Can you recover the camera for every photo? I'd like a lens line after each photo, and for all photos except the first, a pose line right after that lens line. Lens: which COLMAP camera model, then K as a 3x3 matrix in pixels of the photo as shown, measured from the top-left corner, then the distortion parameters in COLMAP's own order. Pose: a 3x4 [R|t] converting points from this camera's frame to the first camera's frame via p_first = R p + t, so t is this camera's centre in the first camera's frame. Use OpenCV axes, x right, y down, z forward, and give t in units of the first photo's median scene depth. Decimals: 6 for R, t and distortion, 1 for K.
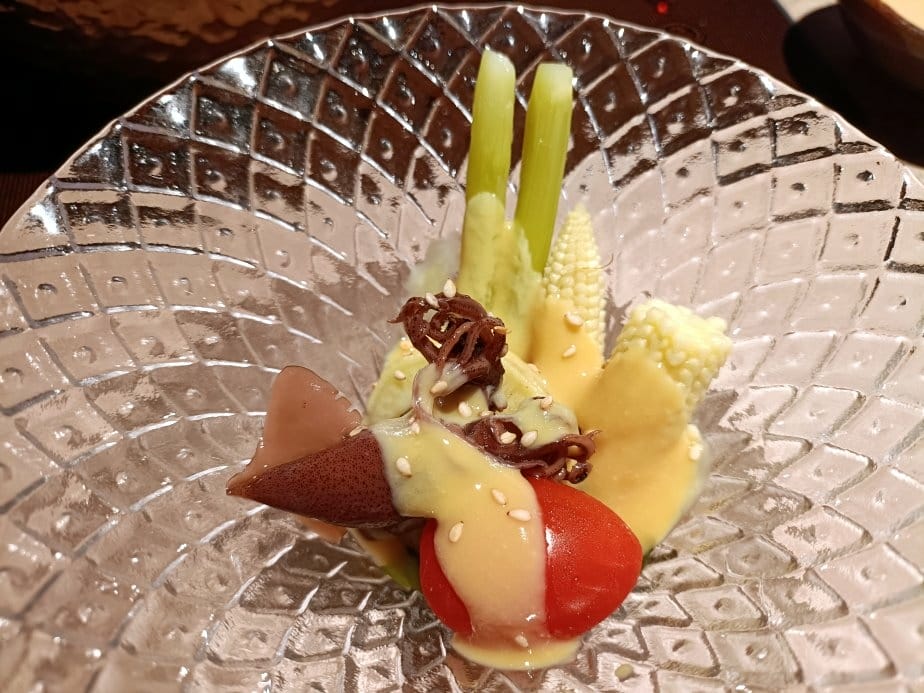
lens RADIAL K [[714.6, 0, 462.0], [0, 714.6, 346.5], [0, 0, 1]] dist [0.053434, -0.257889]
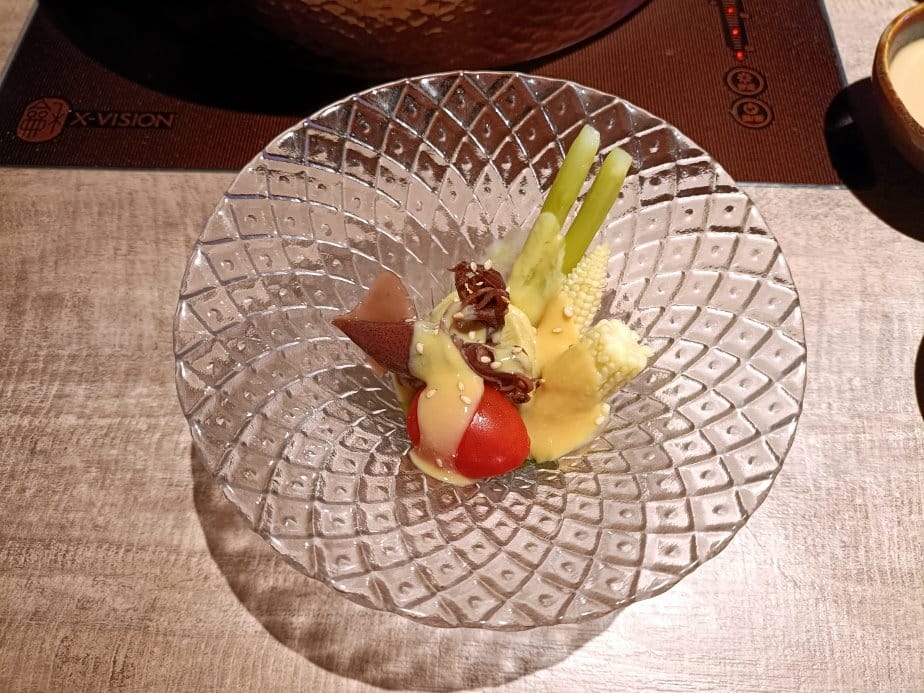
lens RADIAL K [[692.4, 0, 462.0], [0, 692.4, 346.5], [0, 0, 1]] dist [0.000462, 0.000688]
pose [[0.889836, 0.407726, -0.204822, 0.327911], [-0.381789, 0.911143, 0.155098, -0.129808], [0.249860, -0.059813, 0.966433, -0.577811]]
